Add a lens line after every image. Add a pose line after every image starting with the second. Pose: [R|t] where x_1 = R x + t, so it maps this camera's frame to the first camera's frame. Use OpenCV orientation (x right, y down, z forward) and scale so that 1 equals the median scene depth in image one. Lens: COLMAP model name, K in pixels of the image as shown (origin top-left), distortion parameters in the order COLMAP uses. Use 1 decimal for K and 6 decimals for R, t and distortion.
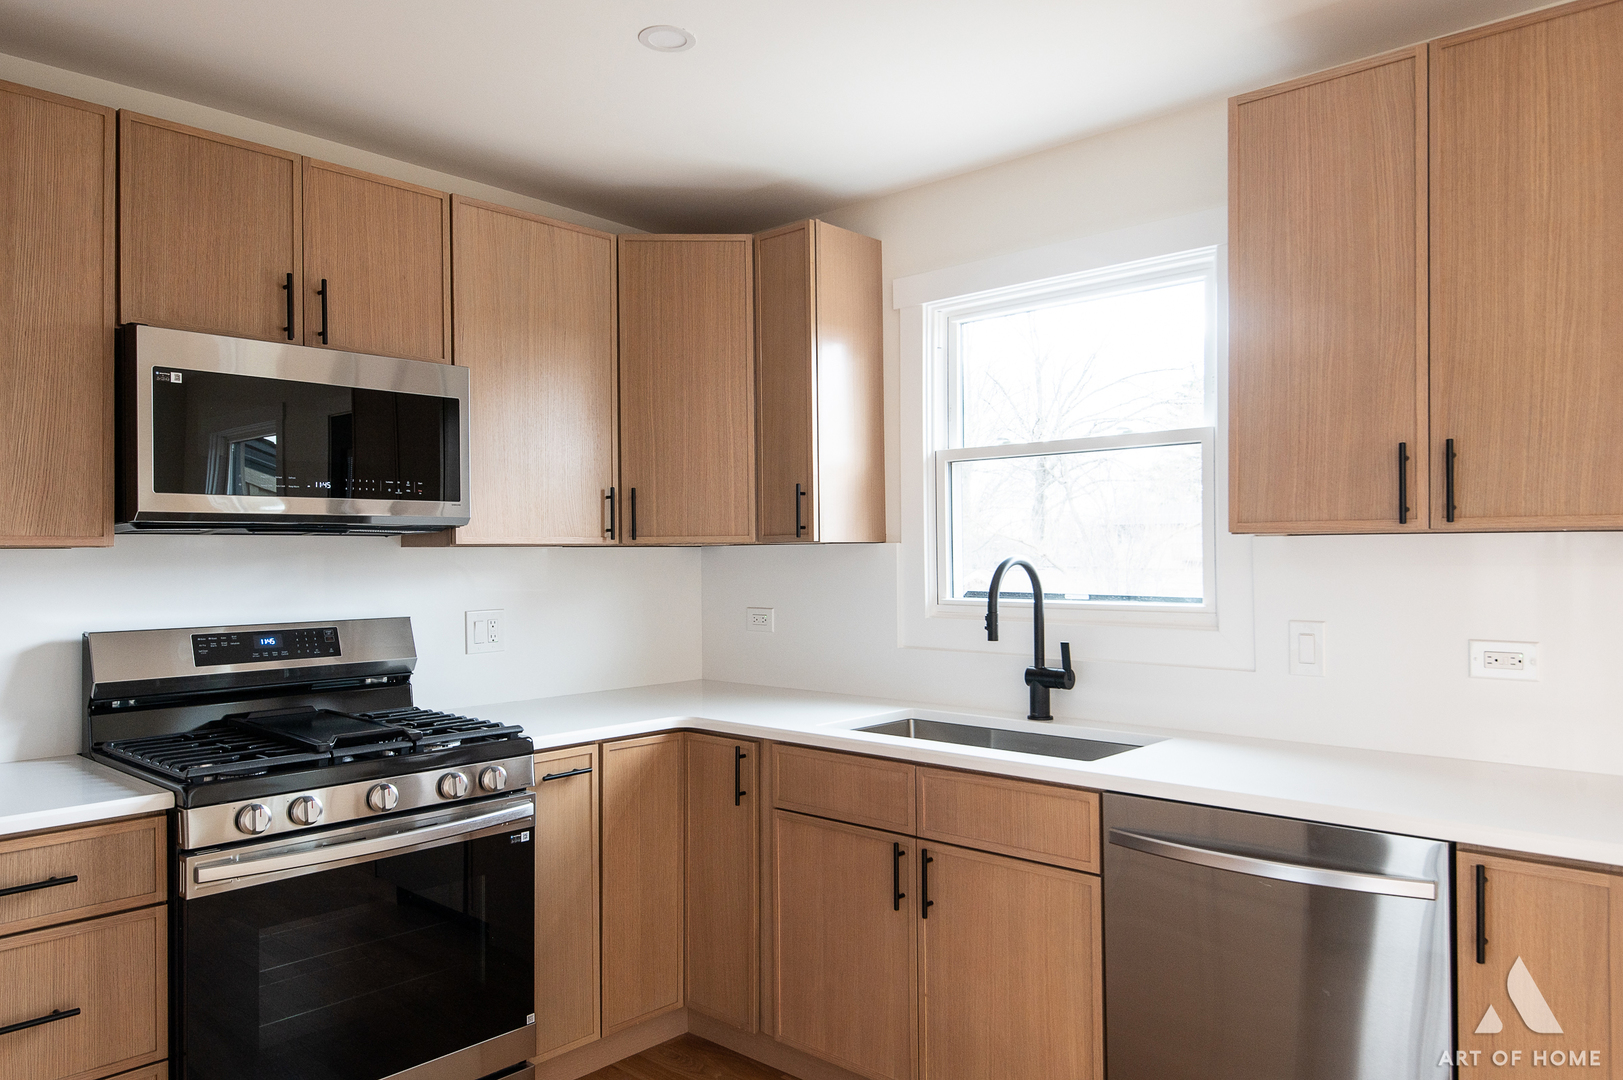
lens RADIAL K [[1087.2, 0, 803.2], [0, 1087.2, 547.8], [0, 0, 1]] dist [-0.003959, -0.001568]
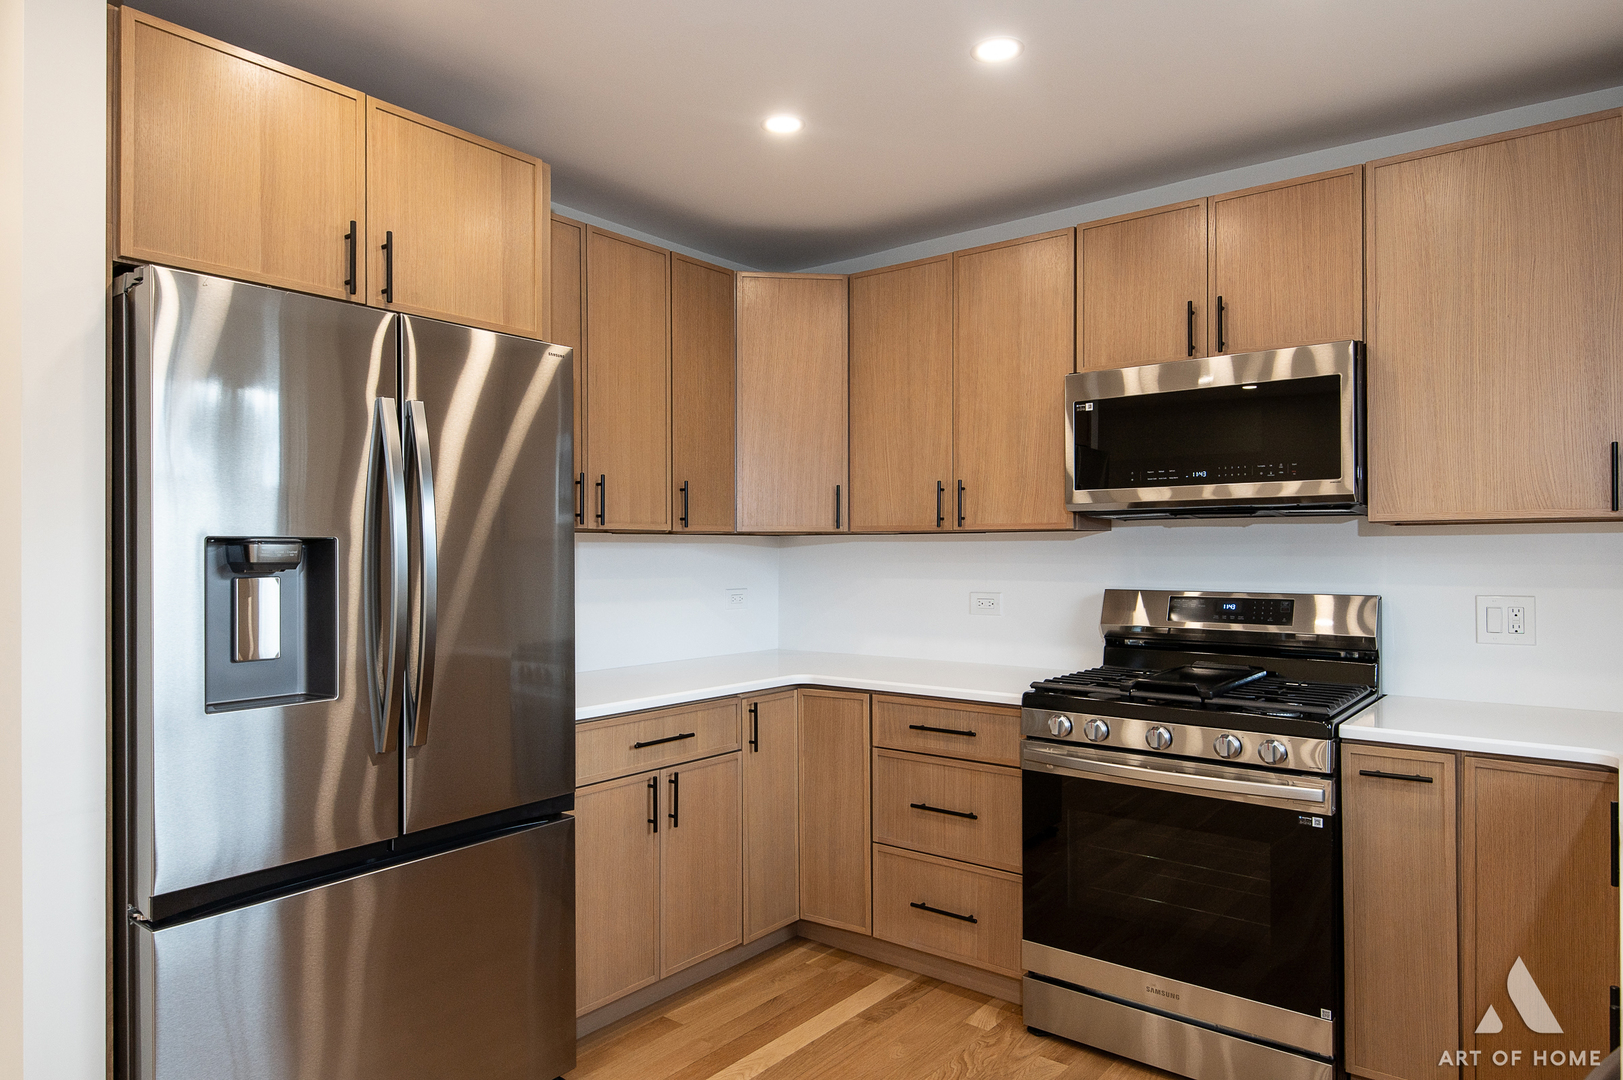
lens RADIAL K [[1012.5, 0, 811.5], [0, 1012.5, 540.0], [0, 0, 1]] dist [0.006007, -0.028529]
pose [[0.068050, -0.001537, -0.997681, 0.584657], [0.011747, 0.999931, -0.000739, 0.008652], [0.997613, -0.011670, 0.068064, 0.468898]]
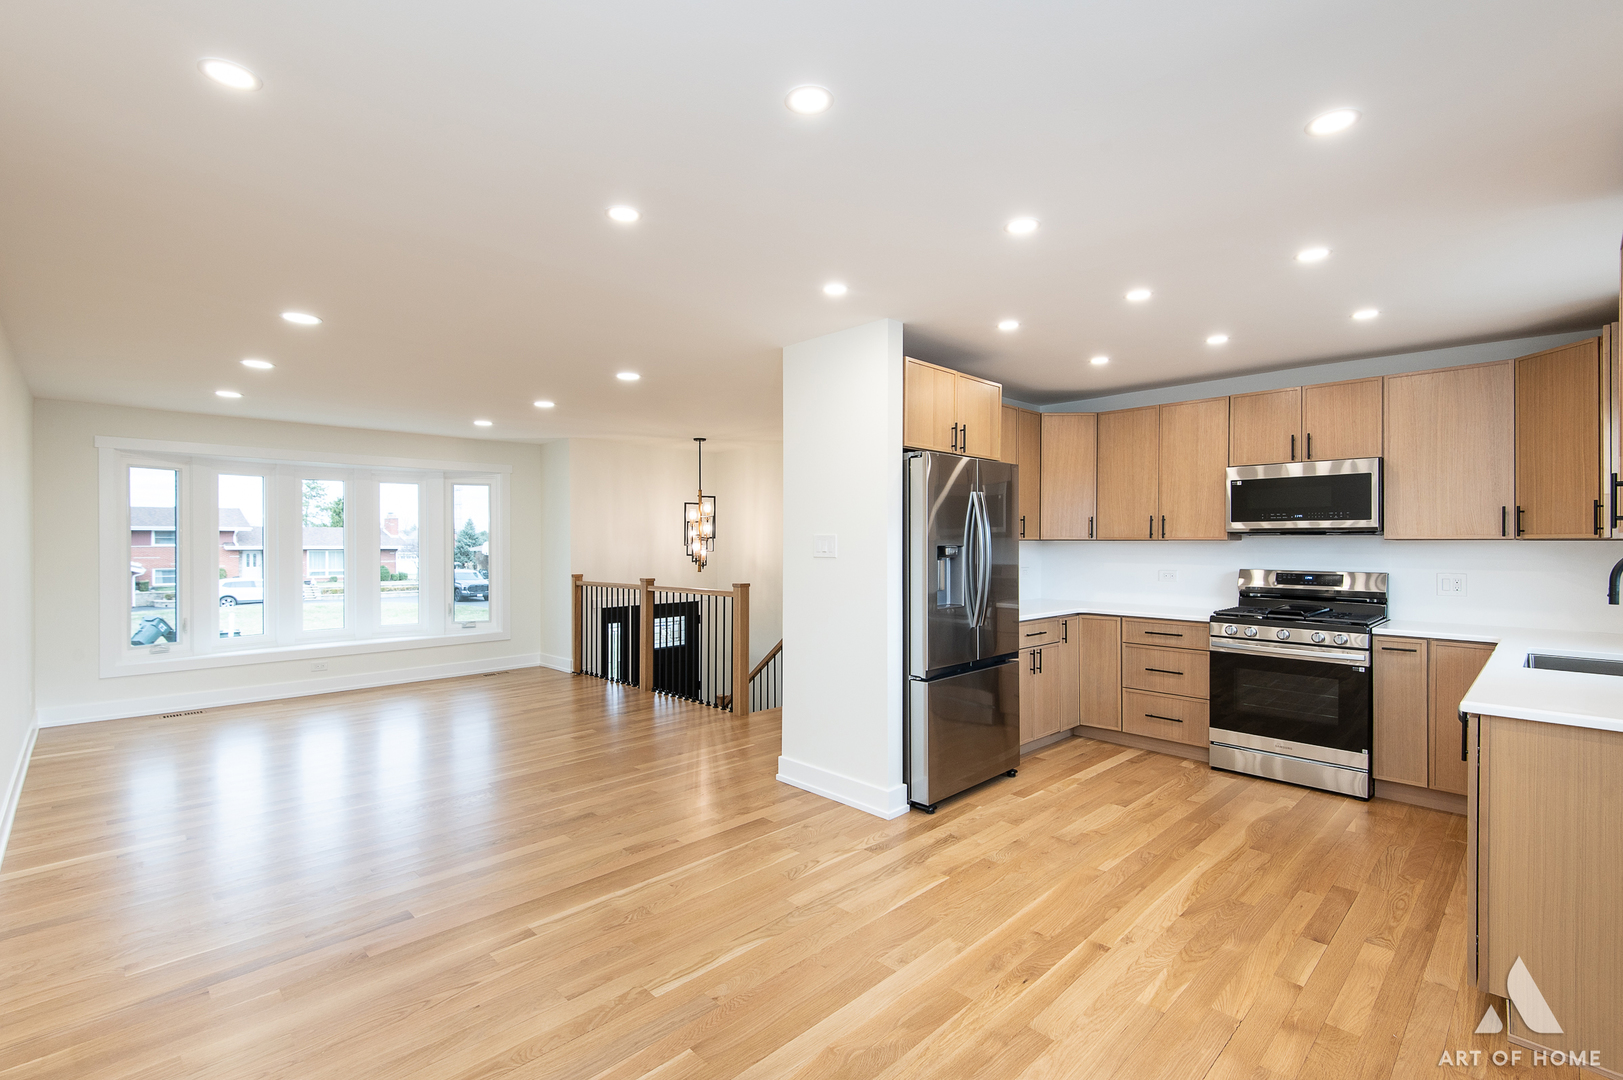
lens RADIAL K [[740.2, 0, 782.0], [0, 740.2, 537.9], [0, 0, 1]] dist [-0.000300, -0.018069]
pose [[-0.077920, 0.005478, -0.996945, 1.289856], [0.007555, 0.999959, 0.004904, -0.022780], [0.996931, -0.007150, -0.077958, -0.073243]]
